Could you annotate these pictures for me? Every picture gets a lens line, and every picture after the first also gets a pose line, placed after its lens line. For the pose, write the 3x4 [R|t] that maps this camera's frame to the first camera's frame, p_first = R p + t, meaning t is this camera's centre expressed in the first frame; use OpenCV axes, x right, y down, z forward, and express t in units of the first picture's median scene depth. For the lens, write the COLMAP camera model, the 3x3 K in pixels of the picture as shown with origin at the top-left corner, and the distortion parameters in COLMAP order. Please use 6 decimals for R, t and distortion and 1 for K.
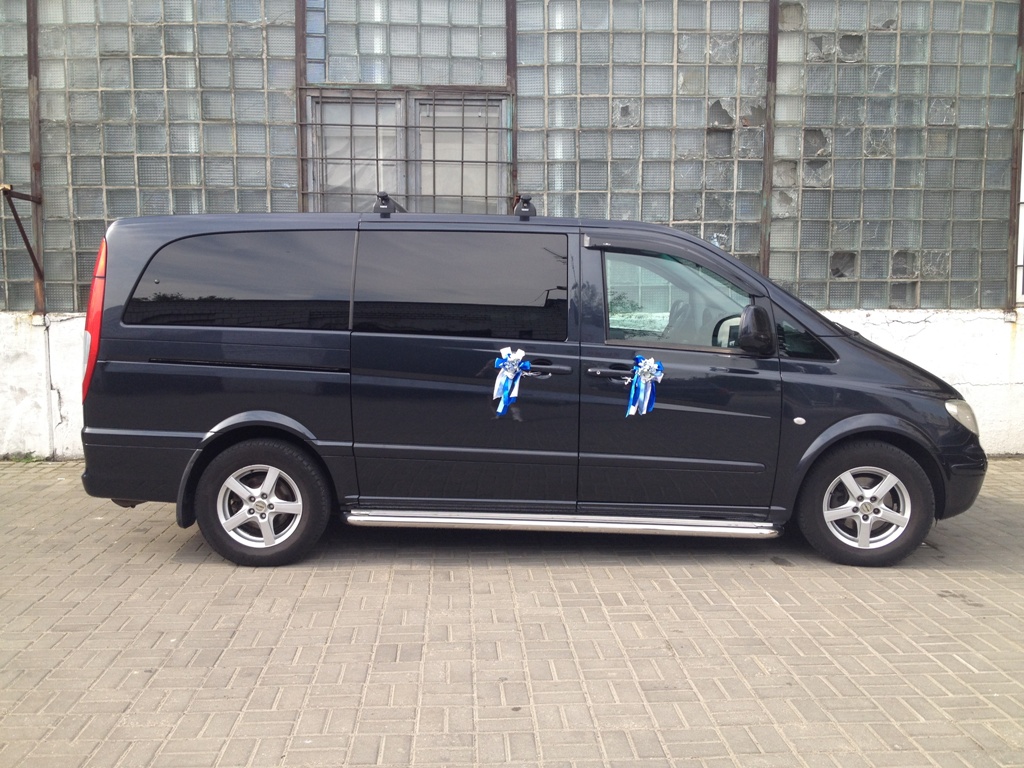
lens RADIAL K [[950.7, 0, 512.0], [0, 950.7, 384.0], [0, 0, 1]] dist [0.128660, -0.239088]
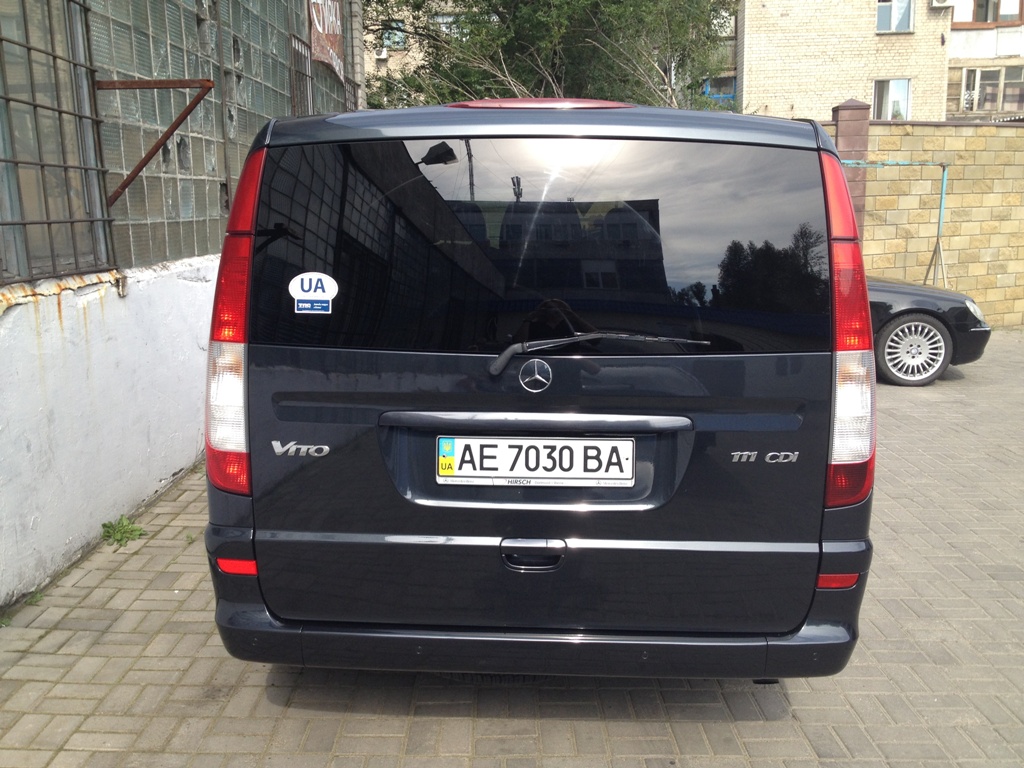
lens RADIAL K [[950.7, 0, 512.0], [0, 950.7, 384.0], [0, 0, 1]] dist [0.128660, -0.239088]
pose [[0.065715, -0.184782, 0.980580, -0.944510], [0.096967, 0.979236, 0.178030, -0.144308], [-0.993116, 0.083385, 0.082269, 1.147448]]
